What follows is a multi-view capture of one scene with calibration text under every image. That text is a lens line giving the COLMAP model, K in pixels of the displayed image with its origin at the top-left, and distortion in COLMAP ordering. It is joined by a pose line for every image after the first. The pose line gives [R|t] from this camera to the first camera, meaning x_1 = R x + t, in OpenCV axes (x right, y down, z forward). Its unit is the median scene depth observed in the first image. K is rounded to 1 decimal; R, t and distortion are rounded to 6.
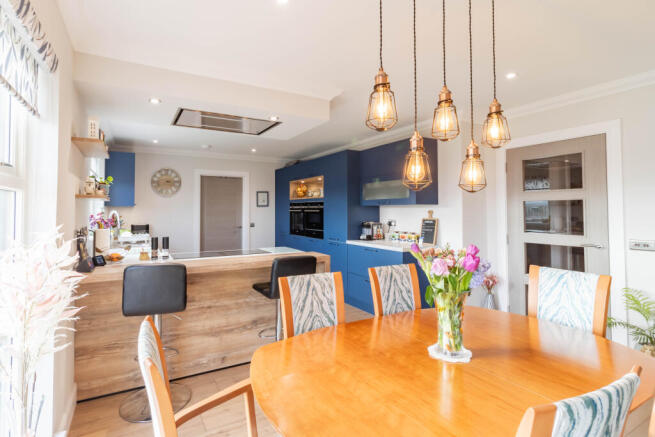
lens RADIAL K [[313.3, 0, 304.5], [0, 313.3, 209.5], [0, 0, 1]] dist [0.000261, 0.000127]
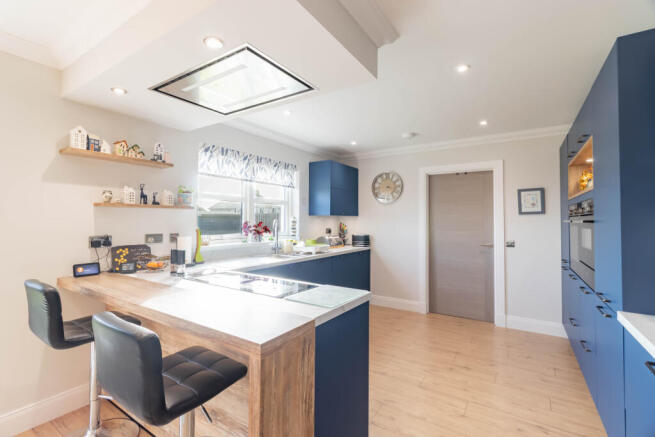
lens RADIAL K [[300.2, 0, 324.8], [0, 300.2, 214.0], [0, 0, 1]] dist [0.000119, 0.000121]
pose [[0.483043, -0.016976, -0.875432, 0.212955], [-0.001003, 0.999801, -0.019941, 0.002551], [0.875596, 0.010510, 0.482930, 0.476561]]
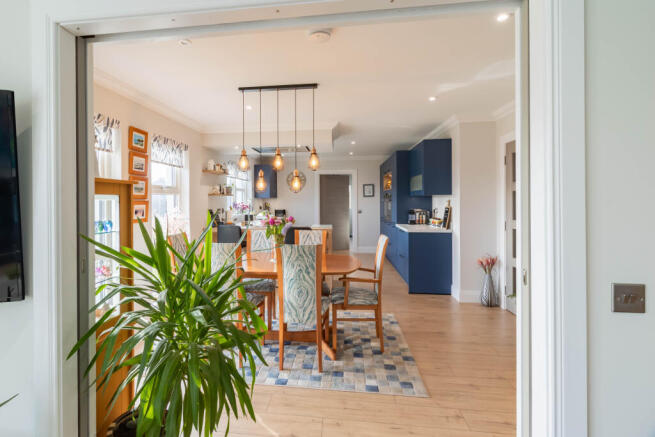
lens RADIAL K [[326.4, 0, 301.9], [0, 326.4, 201.6], [0, 0, 1]] dist [-0.000045, 0.000052]
pose [[0.818122, -0.001960, -0.575041, 0.475274], [0.008657, 0.999923, 0.008908, -0.004270], [0.574980, -0.012266, 0.818076, -0.236485]]
